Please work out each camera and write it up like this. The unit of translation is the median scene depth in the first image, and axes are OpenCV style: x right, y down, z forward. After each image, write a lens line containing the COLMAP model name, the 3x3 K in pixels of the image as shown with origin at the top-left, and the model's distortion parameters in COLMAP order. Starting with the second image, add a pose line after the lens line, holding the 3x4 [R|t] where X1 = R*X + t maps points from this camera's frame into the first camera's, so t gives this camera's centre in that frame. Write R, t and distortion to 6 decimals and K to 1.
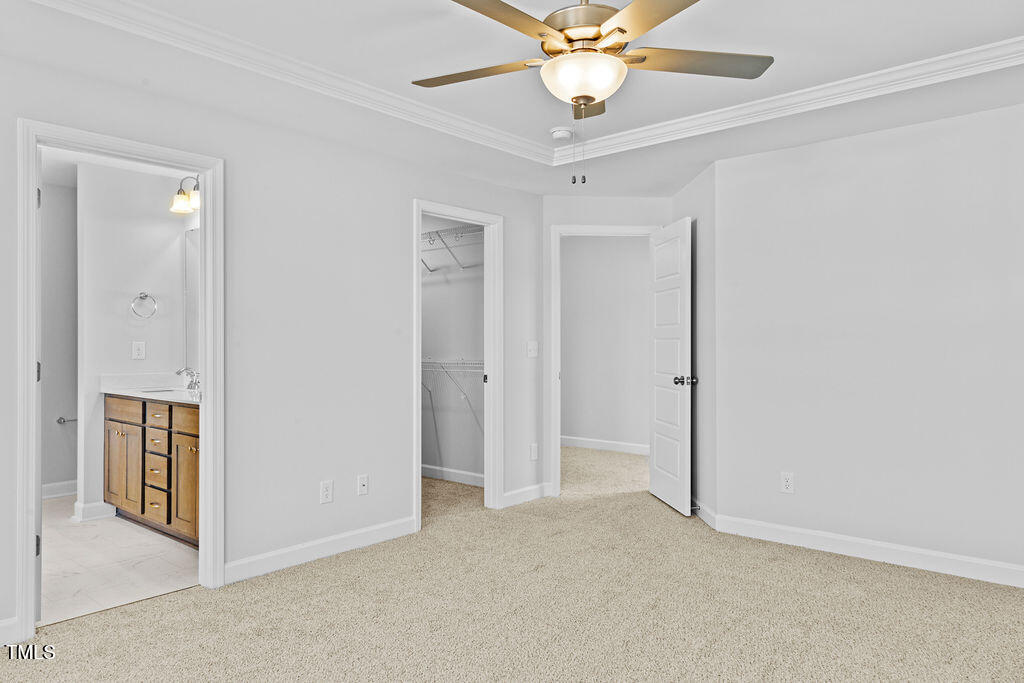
lens RADIAL K [[671.5, 0, 514.9], [0, 671.5, 338.9], [0, 0, 1]] dist [0.005950, 0.005239]
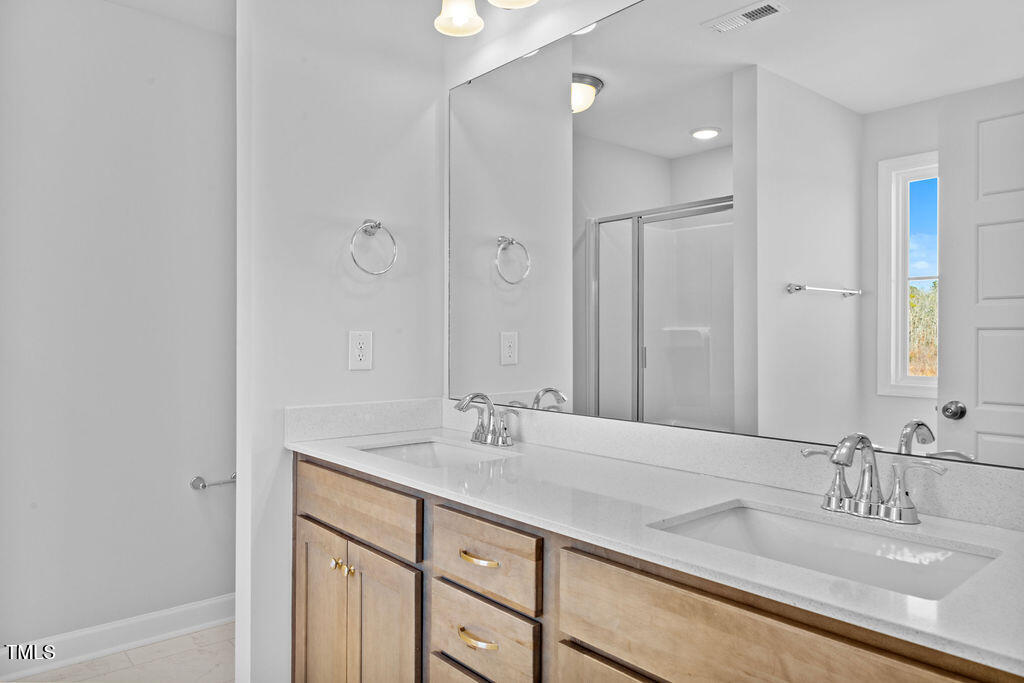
lens RADIAL K [[671.5, 0, 520.2], [0, 671.5, 343.3], [0, 0, 1]] dist [0.005950, 0.005239]
pose [[0.989883, 0.003834, -0.141835, -0.409210], [-0.003230, 0.999985, 0.004490, 0.010420], [0.141850, -0.003986, 0.989880, 0.602860]]
